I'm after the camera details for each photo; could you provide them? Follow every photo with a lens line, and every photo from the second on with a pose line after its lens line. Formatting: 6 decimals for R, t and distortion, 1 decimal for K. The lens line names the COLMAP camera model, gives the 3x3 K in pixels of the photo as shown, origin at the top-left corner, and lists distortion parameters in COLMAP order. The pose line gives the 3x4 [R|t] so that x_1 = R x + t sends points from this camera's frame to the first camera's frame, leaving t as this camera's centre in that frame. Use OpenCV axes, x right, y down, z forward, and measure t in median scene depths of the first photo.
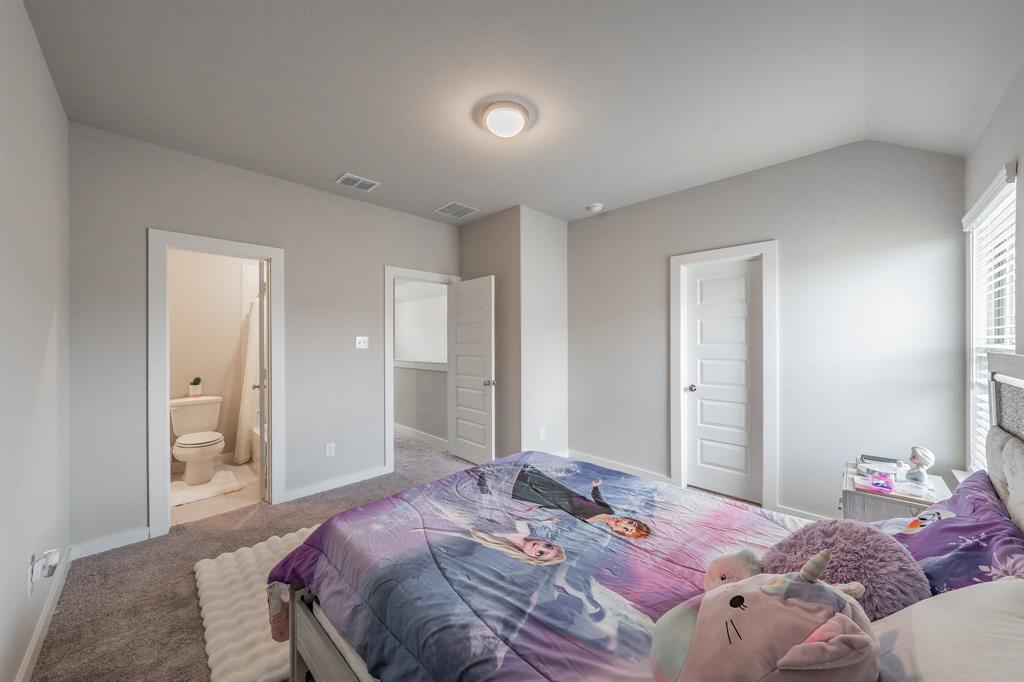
lens RADIAL K [[368.9, 0, 513.1], [0, 368.9, 341.4], [0, 0, 1]] dist [0.001498, 0.000040]
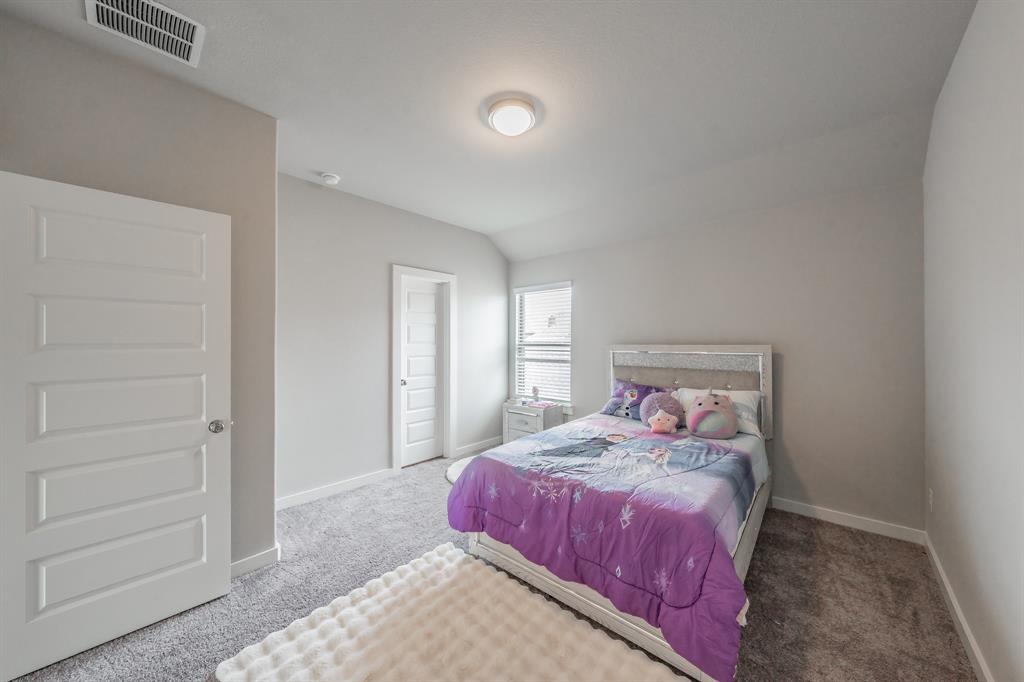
lens RADIAL K [[368.9, 0, 513.1], [0, 368.9, 339.0], [0, 0, 1]] dist [0.001498, 0.000040]
pose [[-0.069494, 0.007359, 0.997555, -0.812922], [0.003822, 0.999967, -0.007111, -0.000028], [-0.997575, 0.003319, -0.069520, 0.858873]]
